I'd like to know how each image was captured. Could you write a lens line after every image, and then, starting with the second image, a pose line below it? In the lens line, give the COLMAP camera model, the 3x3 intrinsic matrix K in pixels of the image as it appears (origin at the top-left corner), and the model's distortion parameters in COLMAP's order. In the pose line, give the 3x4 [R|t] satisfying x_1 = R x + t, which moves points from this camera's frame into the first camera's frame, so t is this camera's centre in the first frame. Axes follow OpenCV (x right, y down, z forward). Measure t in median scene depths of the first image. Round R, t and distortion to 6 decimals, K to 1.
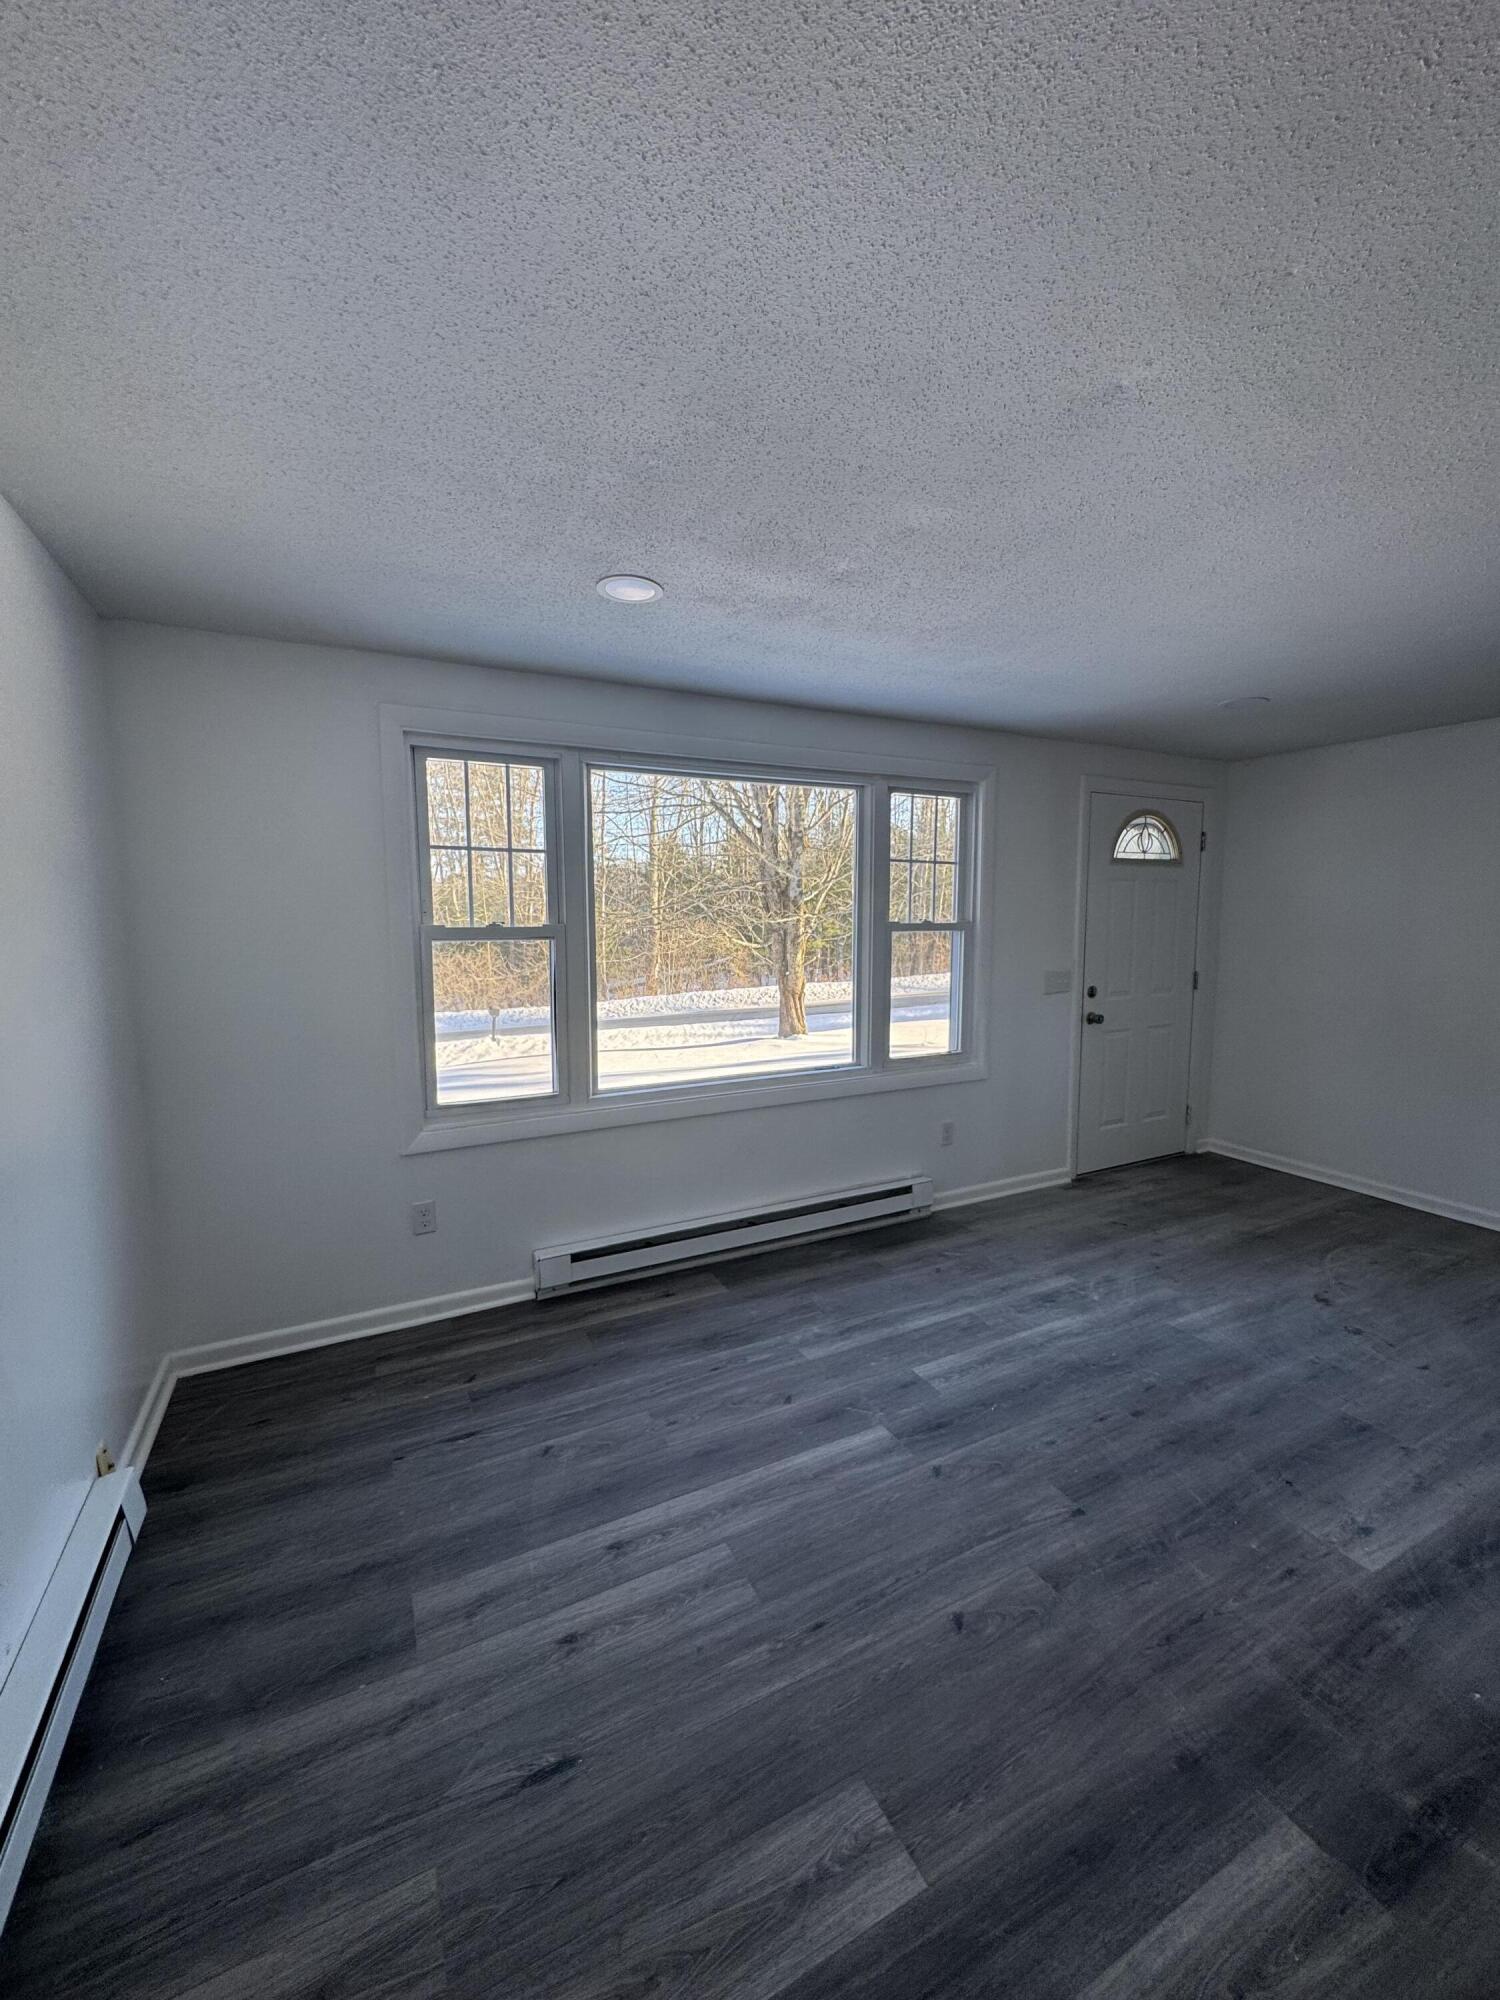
lens RADIAL K [[798.0, 0, 750.0], [0, 798.0, 1000.0], [0, 0, 1]] dist [-0.002526, 0.000521]
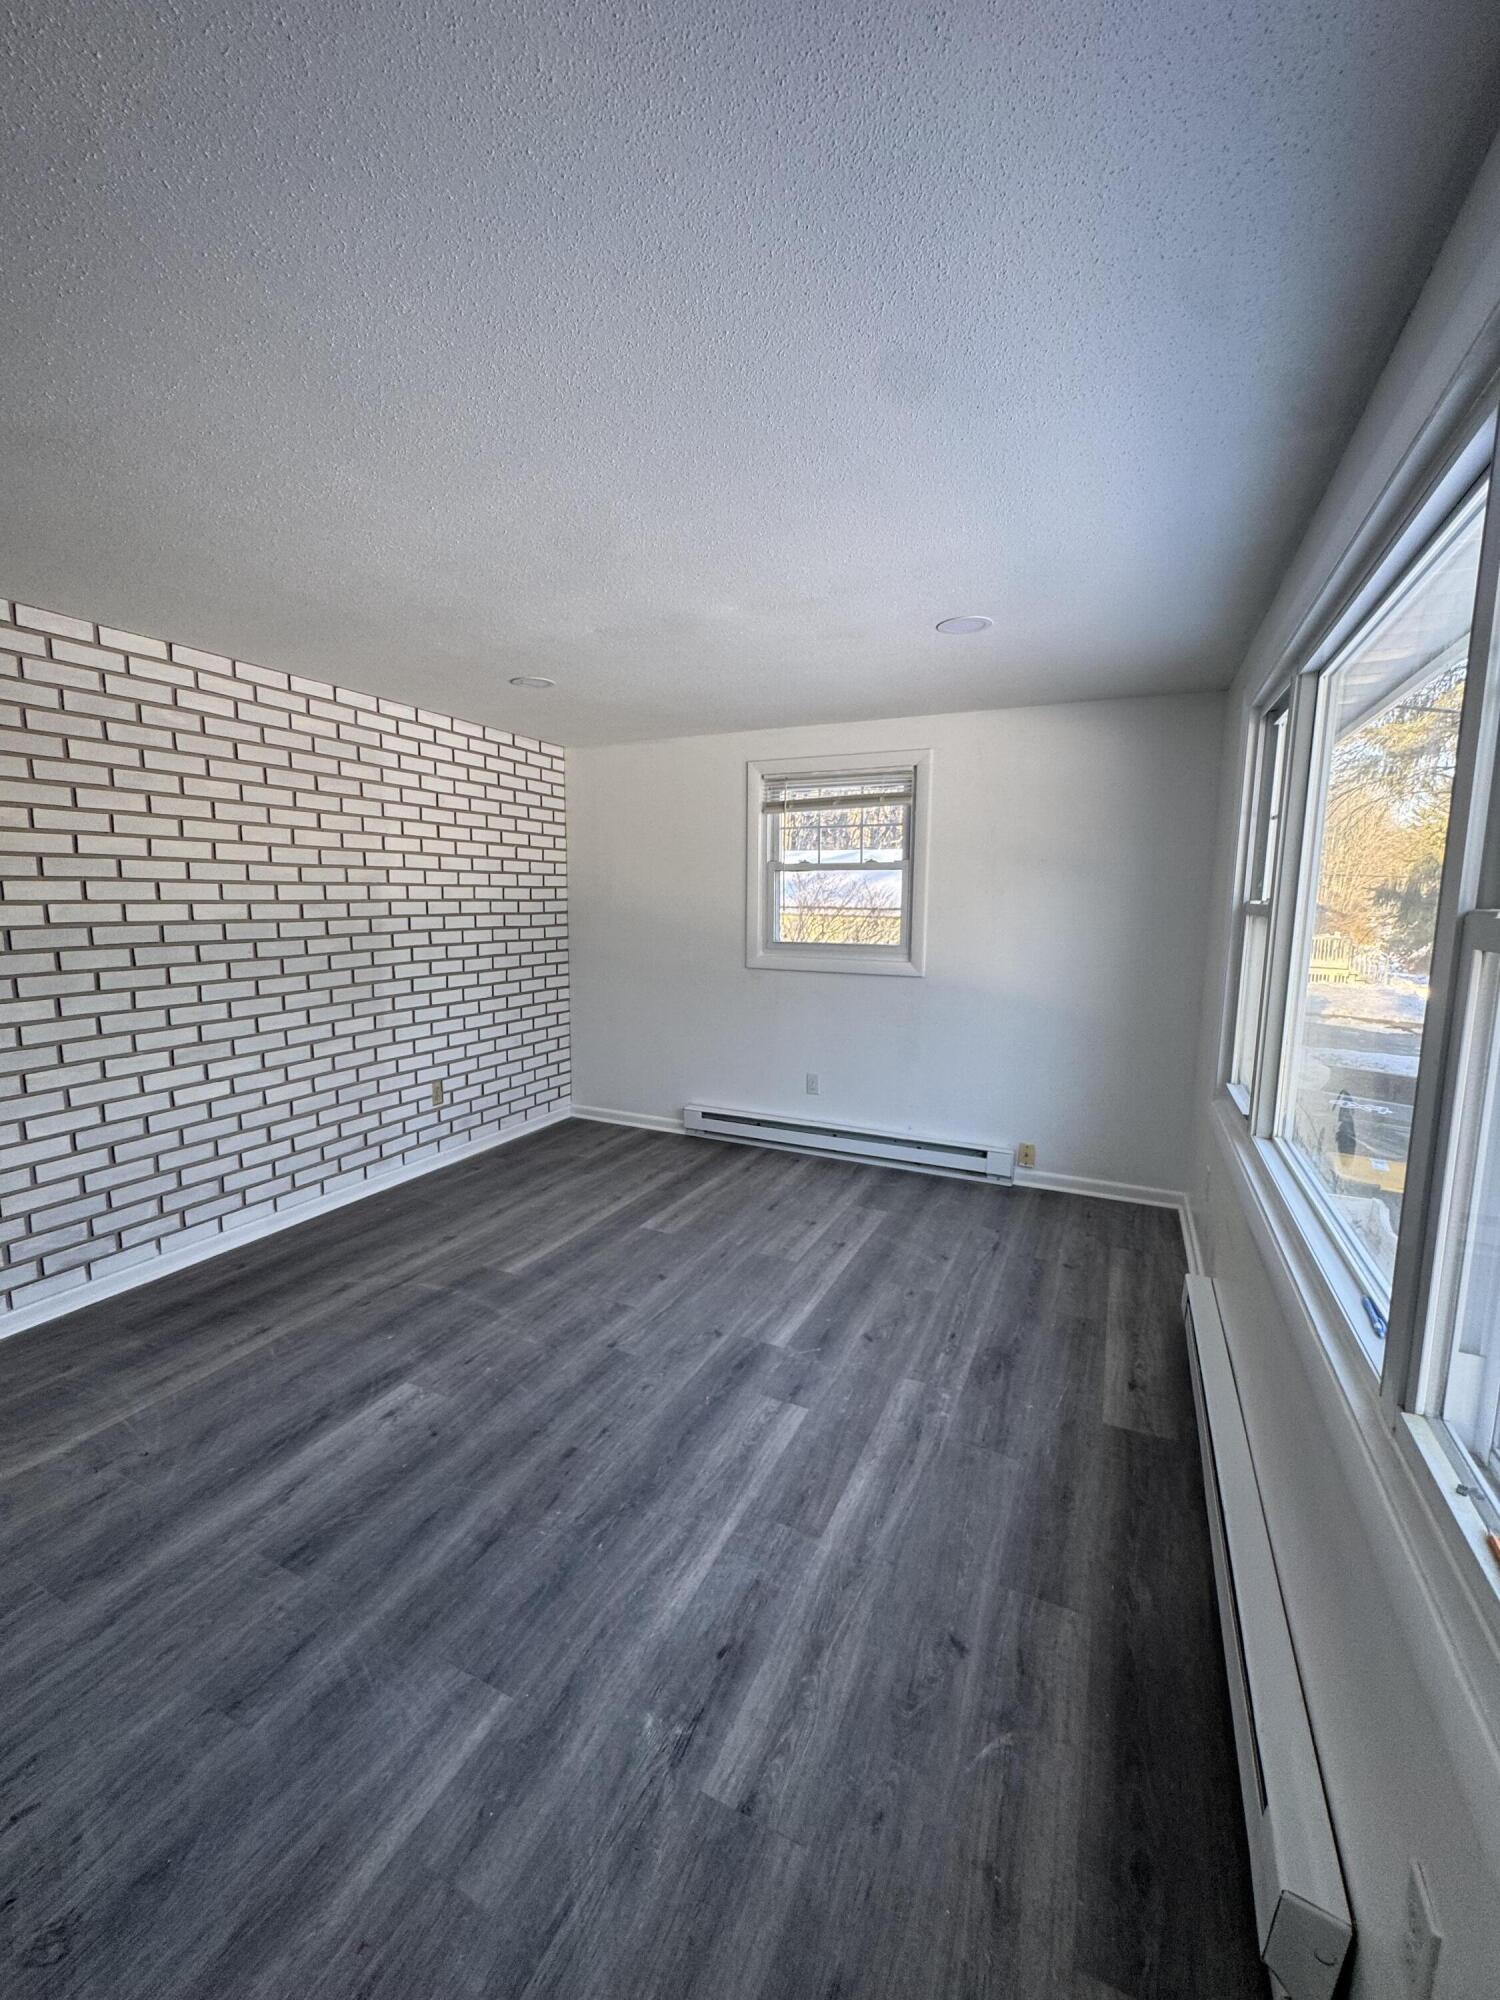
lens RADIAL K [[798.0, 0, 750.0], [0, 798.0, 1000.0], [0, 0, 1]] dist [-0.002526, 0.000521]
pose [[-0.788635, 0.077985, -0.609896, 0.786541], [-0.070551, 0.973895, 0.215755, -0.163983], [0.610800, 0.213181, -0.762546, 1.606216]]
